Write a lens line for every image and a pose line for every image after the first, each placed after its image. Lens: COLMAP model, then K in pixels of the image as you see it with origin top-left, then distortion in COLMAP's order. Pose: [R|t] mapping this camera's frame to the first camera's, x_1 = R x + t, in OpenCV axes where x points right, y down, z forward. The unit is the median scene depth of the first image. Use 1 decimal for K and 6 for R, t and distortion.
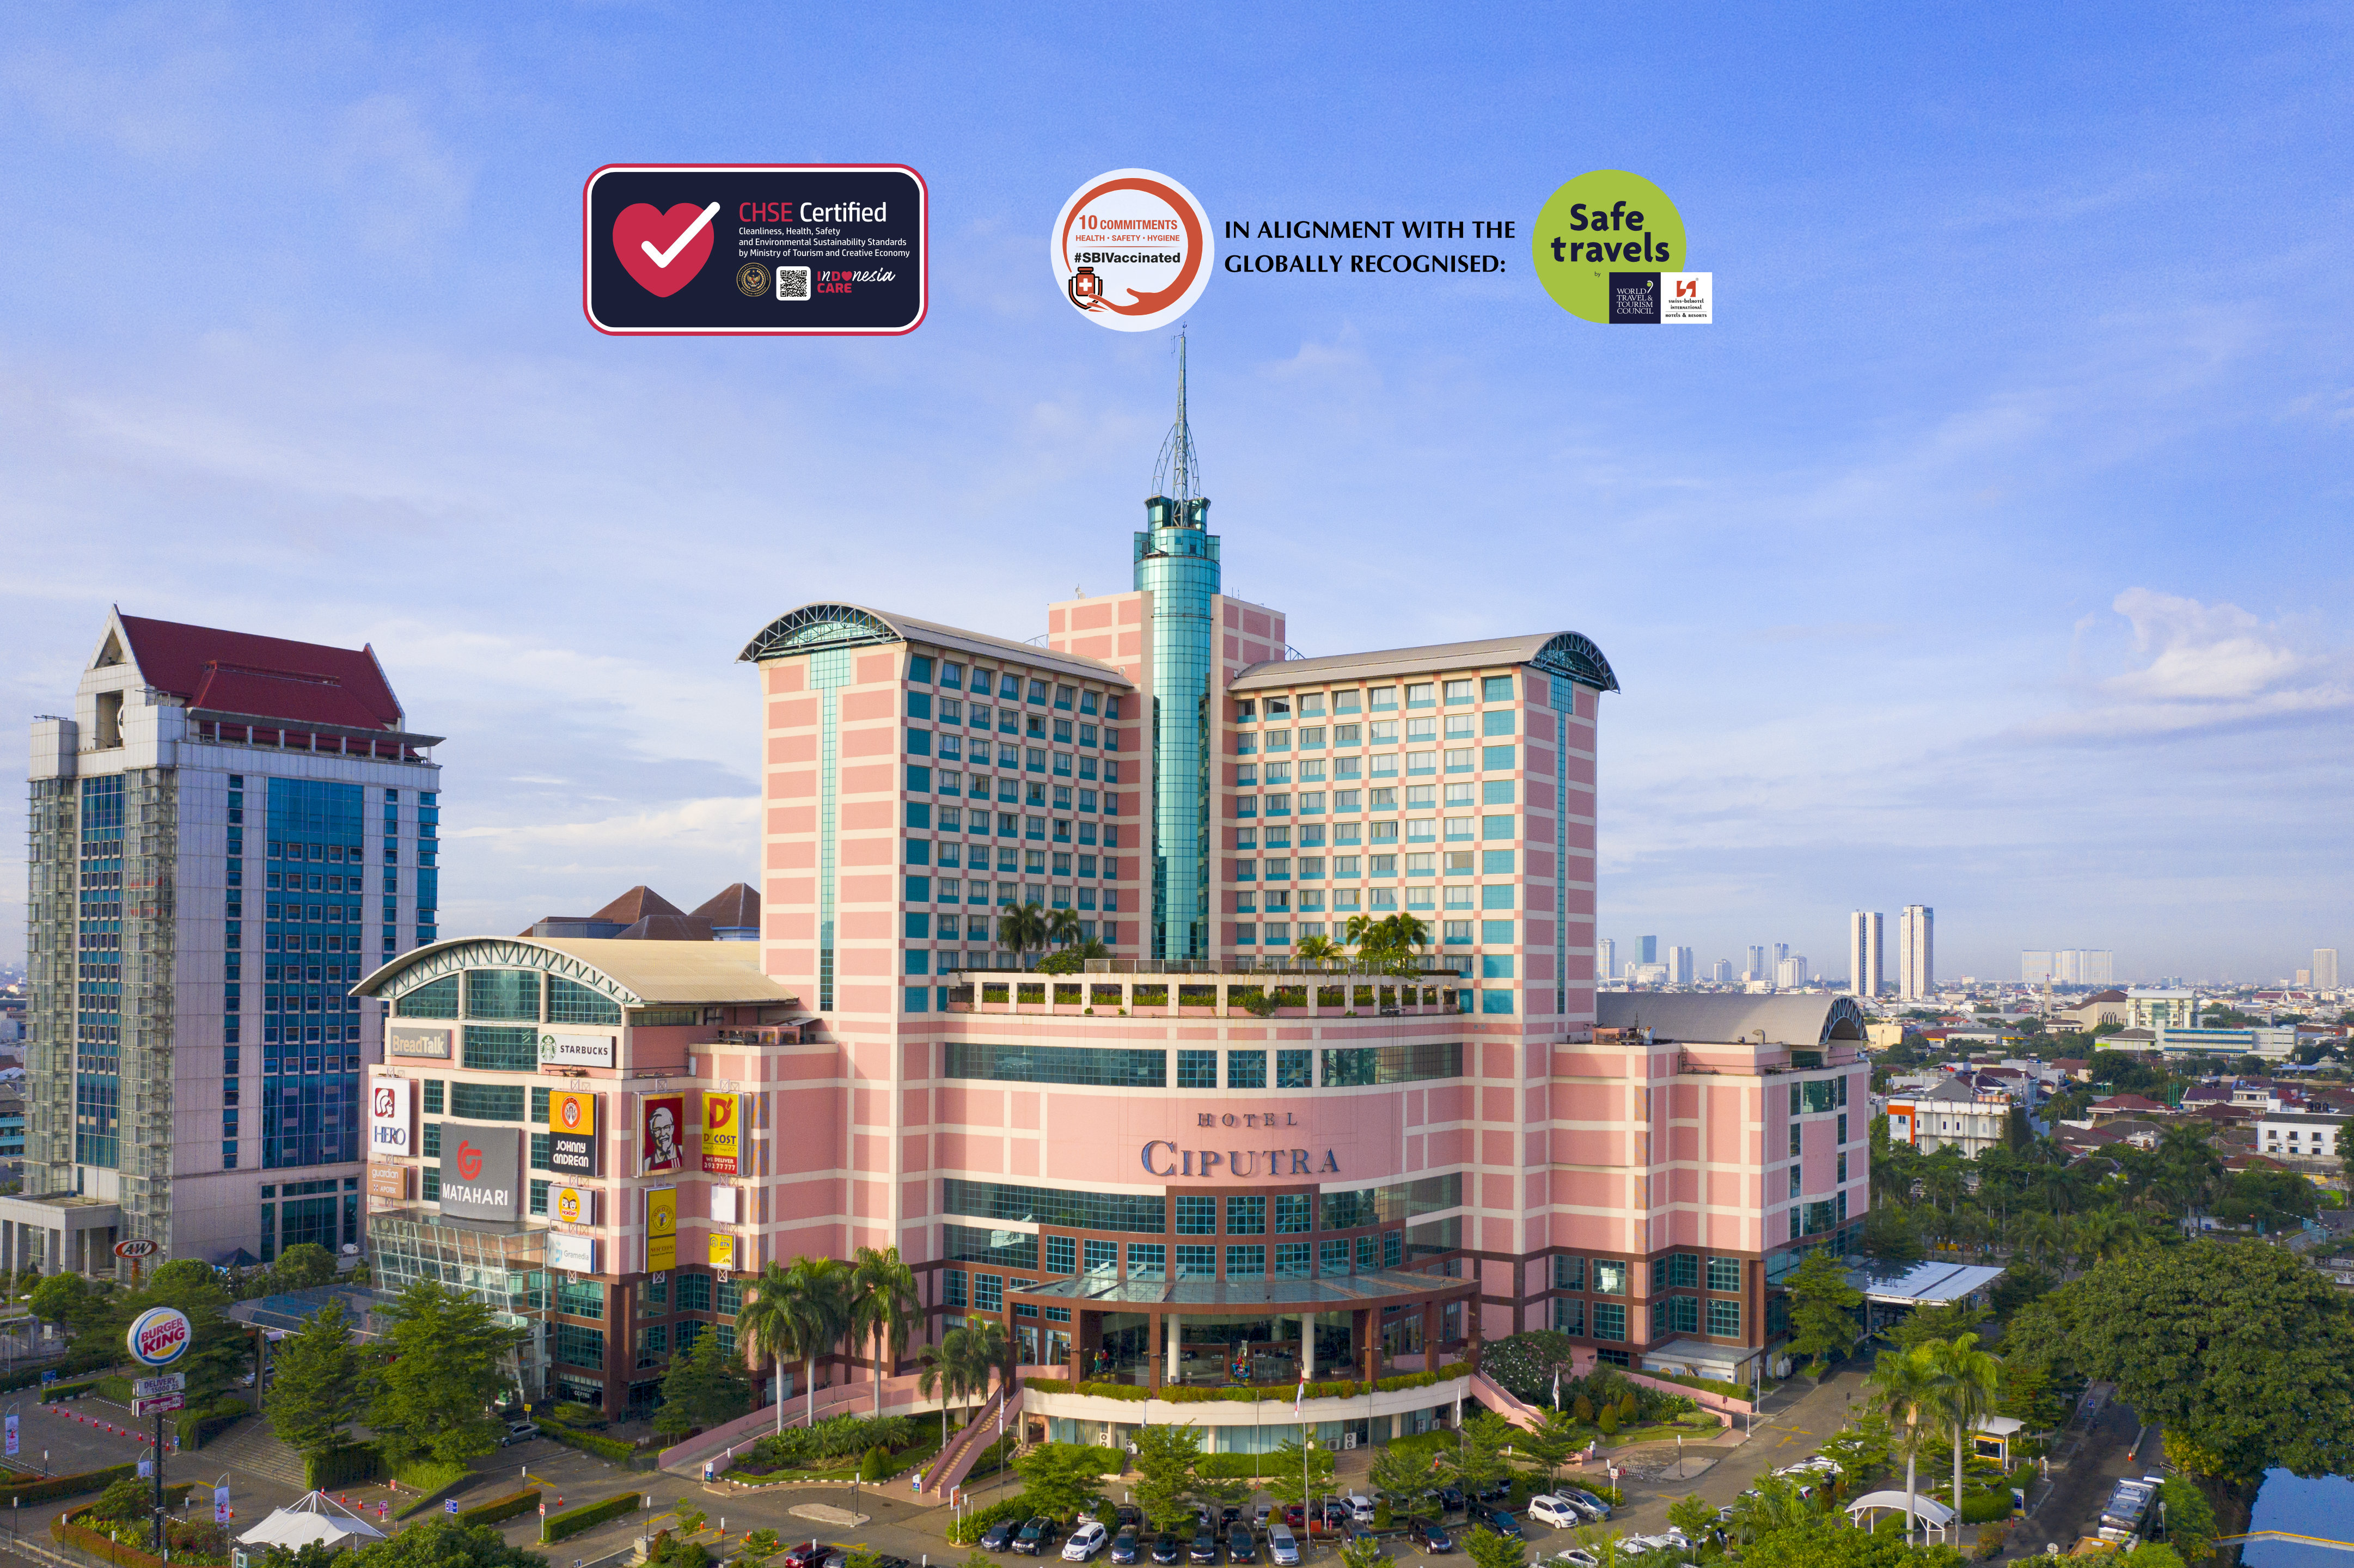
lens RADIAL K [[1920.6, 0, 1174.4], [0, 1920.6, 925.8], [0, 0, 1]] dist [-0.011423, 0.002546]
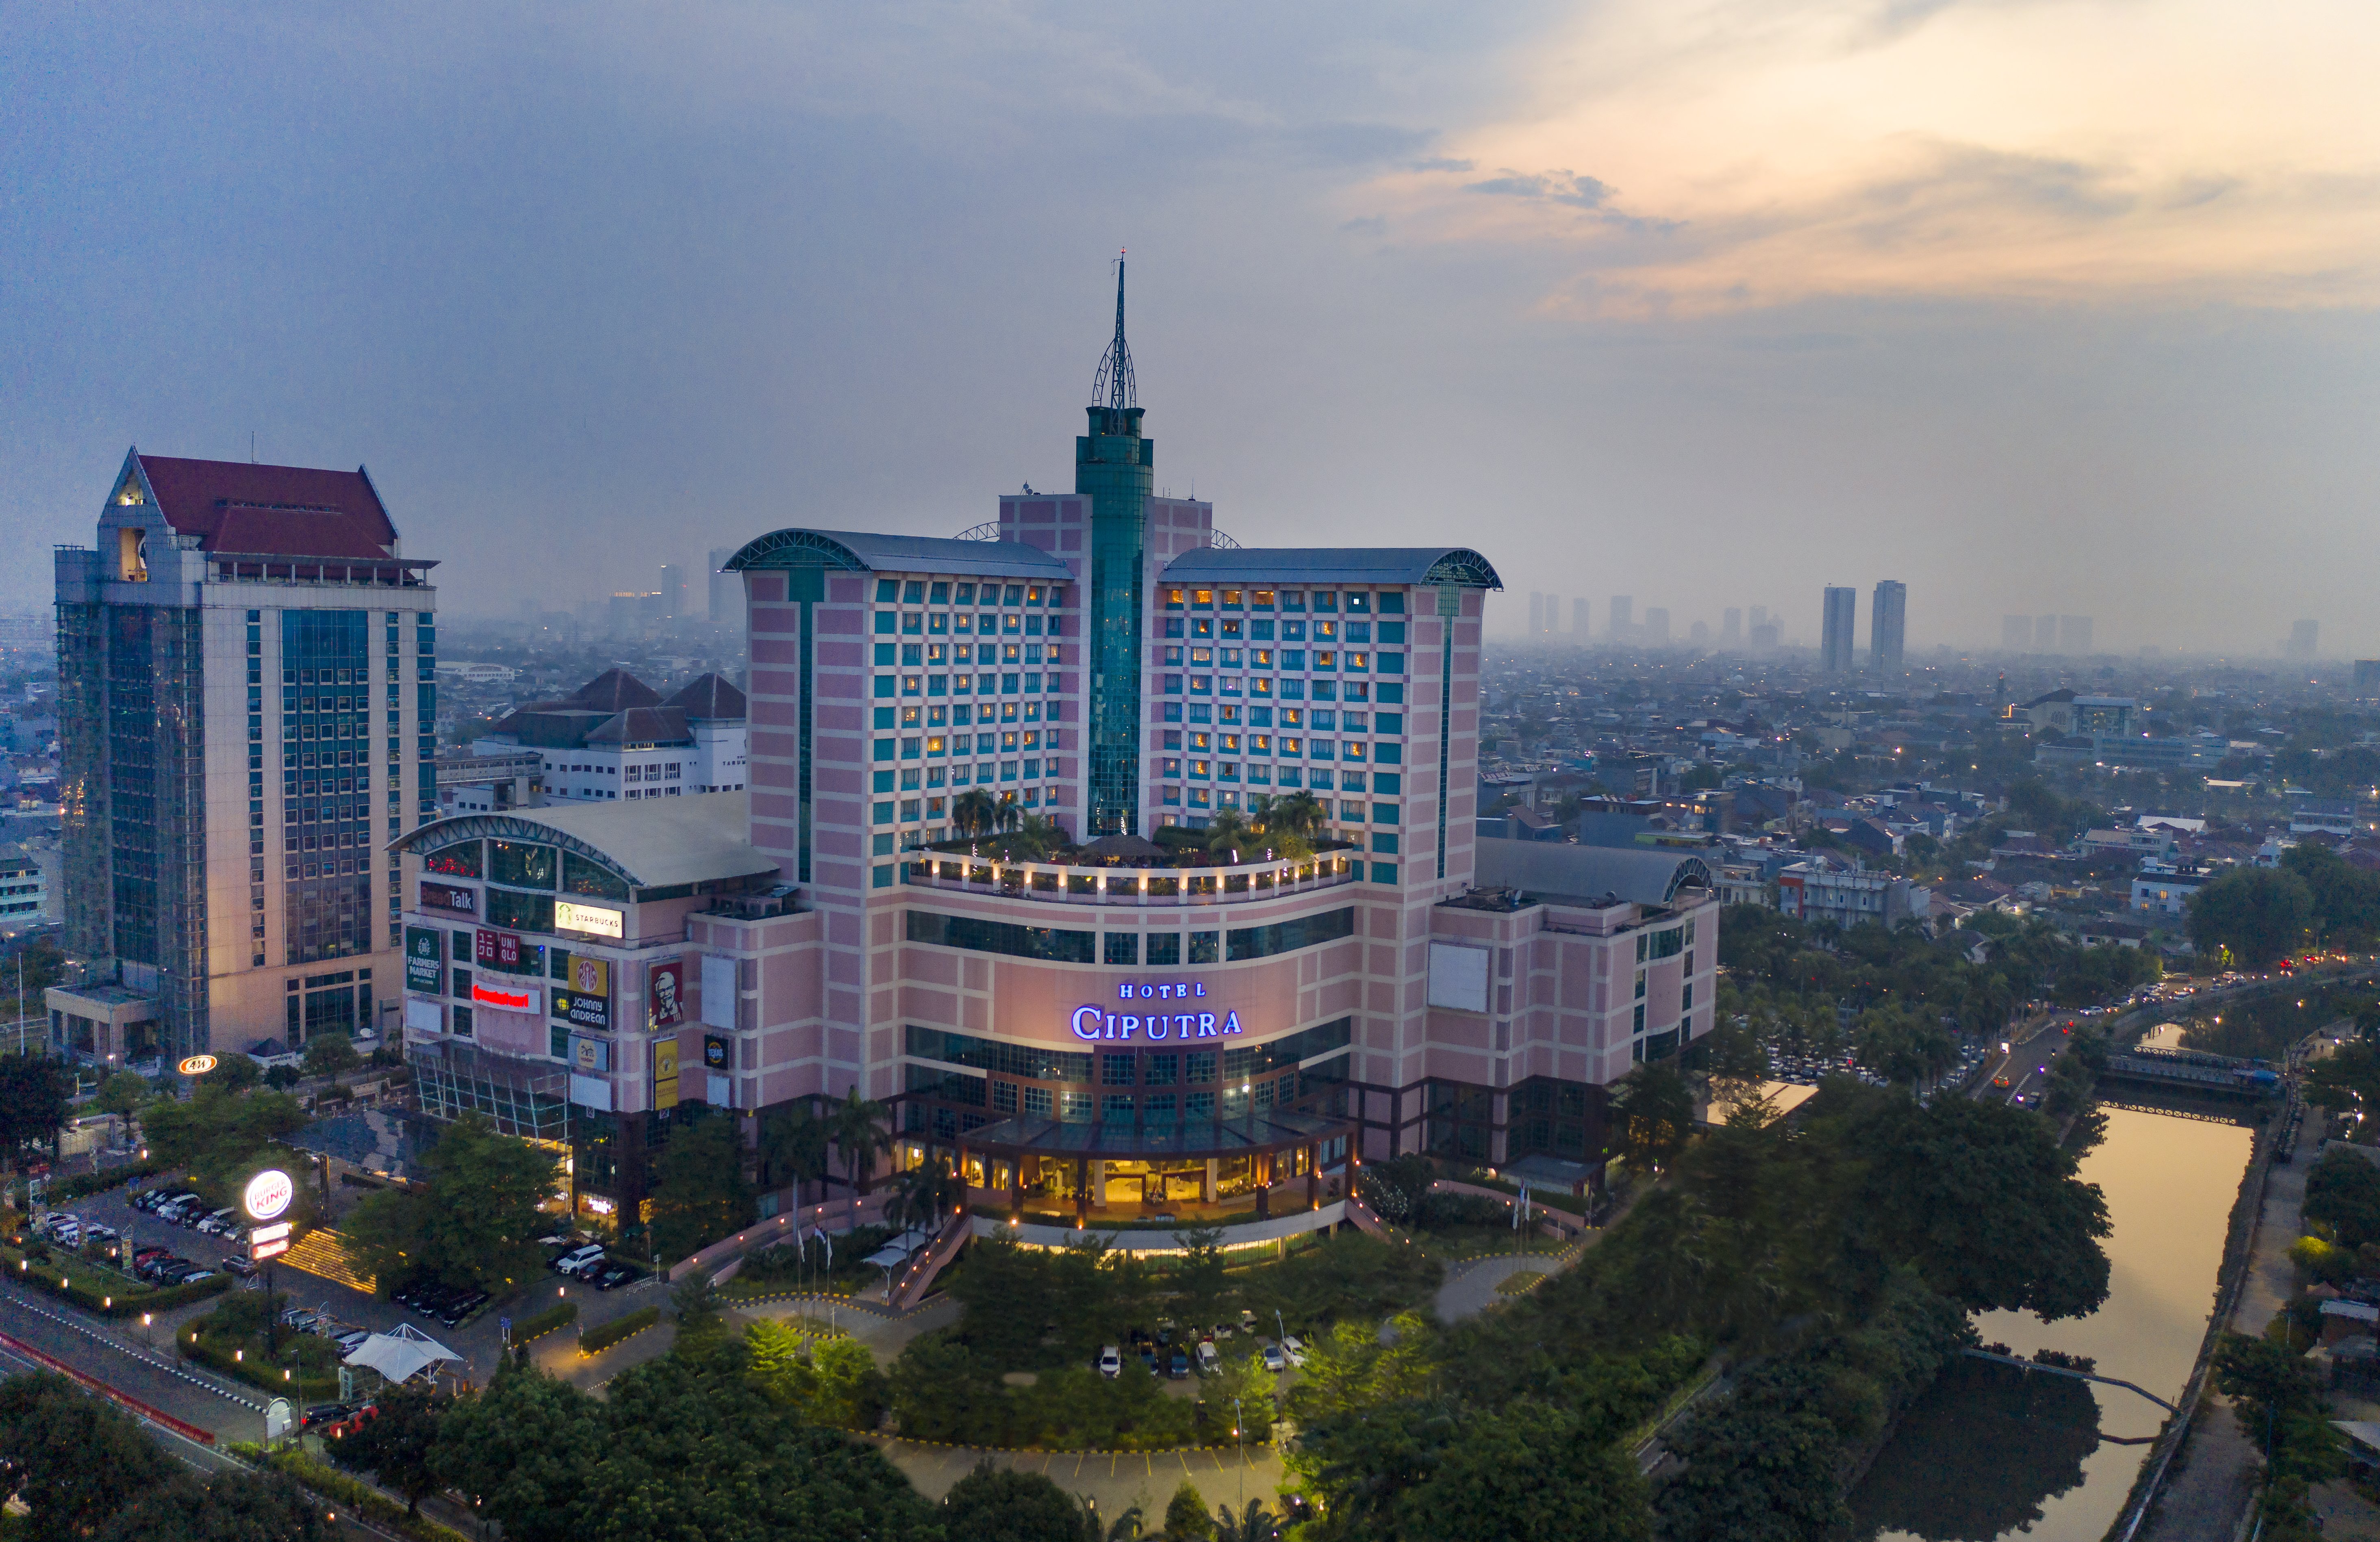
lens RADIAL K [[1965.3, 0, 1188.8], [0, 1965.3, 771.1], [0, 0, 1]] dist [-0.013455, -0.006058]
pose [[0.999562, 0.011535, 0.027255, 0.016797], [-0.014047, 0.995489, 0.093830, -0.129932], [-0.026050, -0.094171, 0.995215, -0.172054]]
